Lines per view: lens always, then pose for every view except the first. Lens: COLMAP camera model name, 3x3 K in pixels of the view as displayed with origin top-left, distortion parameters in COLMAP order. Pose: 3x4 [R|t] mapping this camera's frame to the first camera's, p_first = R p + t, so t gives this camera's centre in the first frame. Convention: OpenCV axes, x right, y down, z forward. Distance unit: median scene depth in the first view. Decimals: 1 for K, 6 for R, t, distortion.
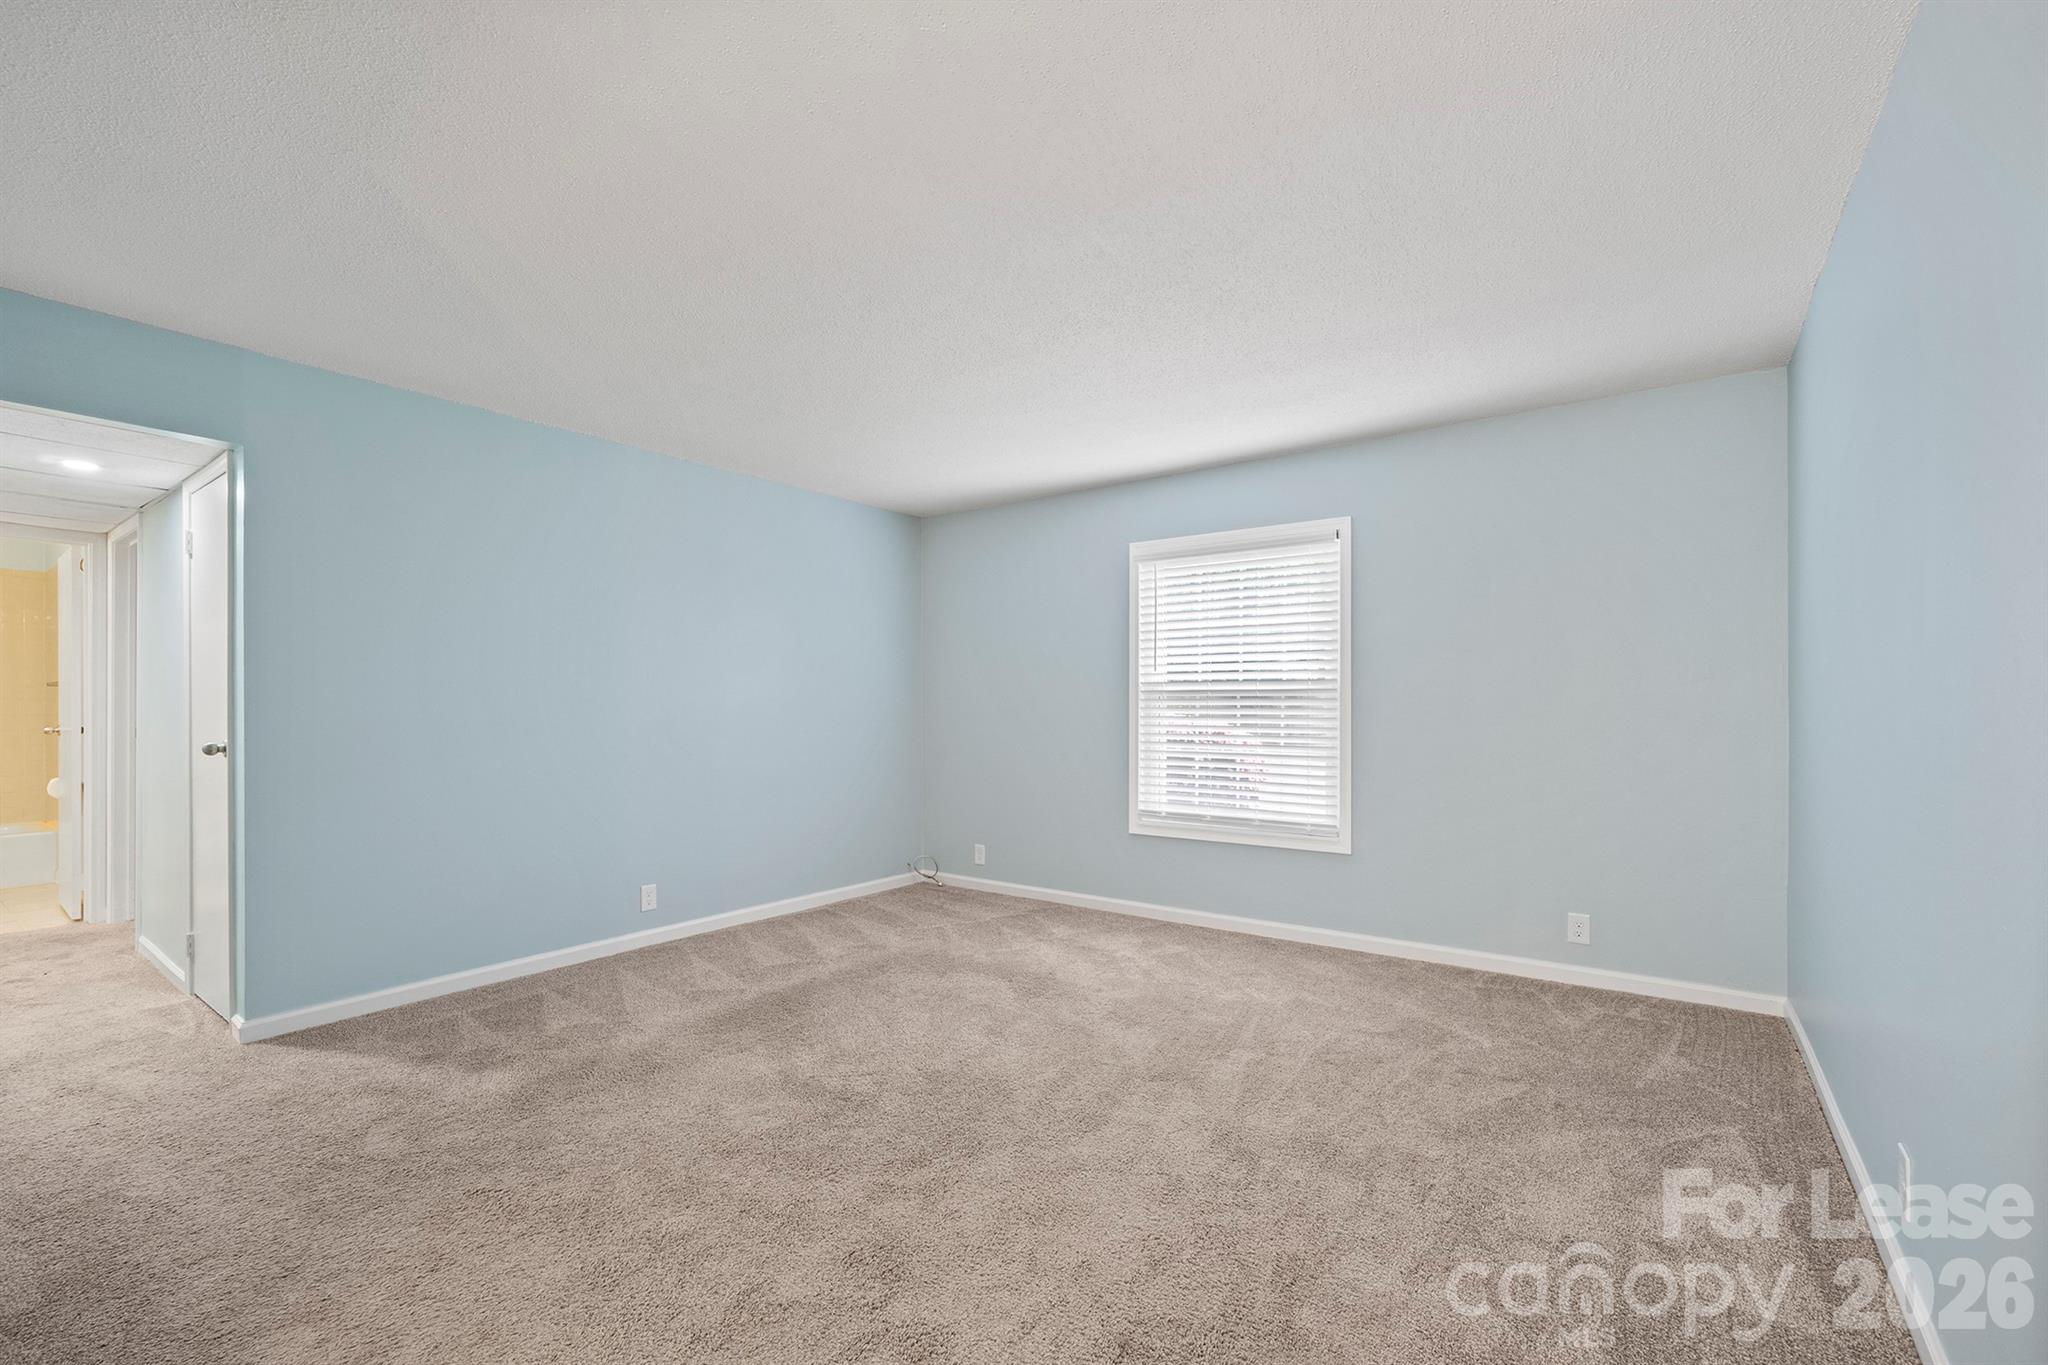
lens RADIAL K [[879.4, 0, 1031.6], [0, 879.4, 710.0], [0, 0, 1]] dist [-0.000783, -0.000054]
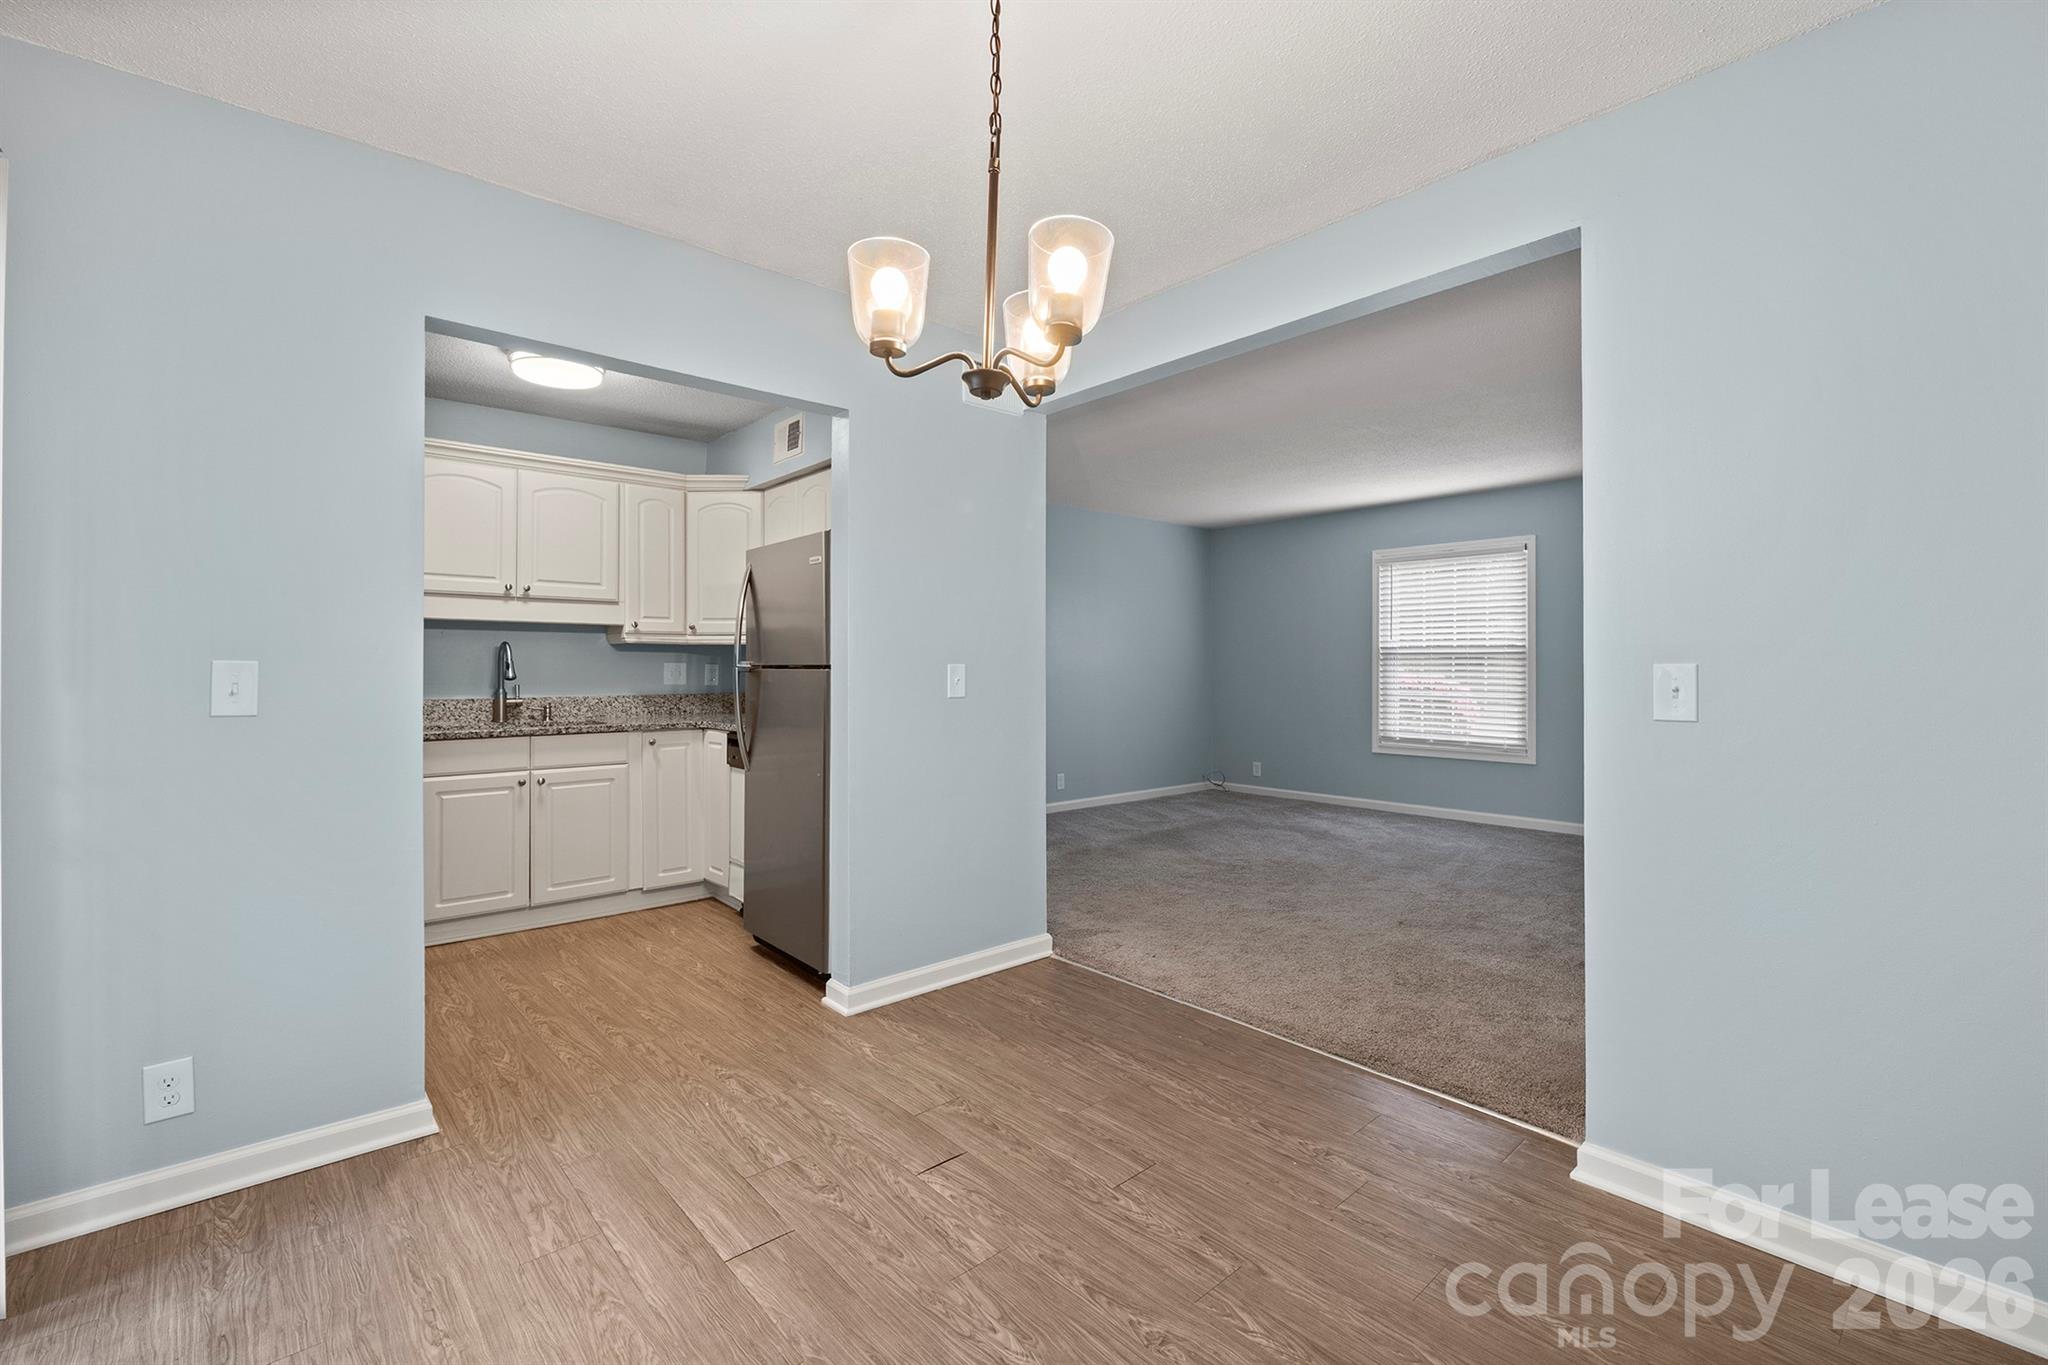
lens RADIAL K [[890.9, 0, 1027.6], [0, 890.9, 662.6], [0, 0, 1]] dist [-0.001764, -0.000147]
pose [[0.976242, -0.001303, -0.216680, -0.132486], [-0.000506, 0.999965, -0.008292, 0.006039], [0.216684, 0.008204, 0.976207, -0.588125]]
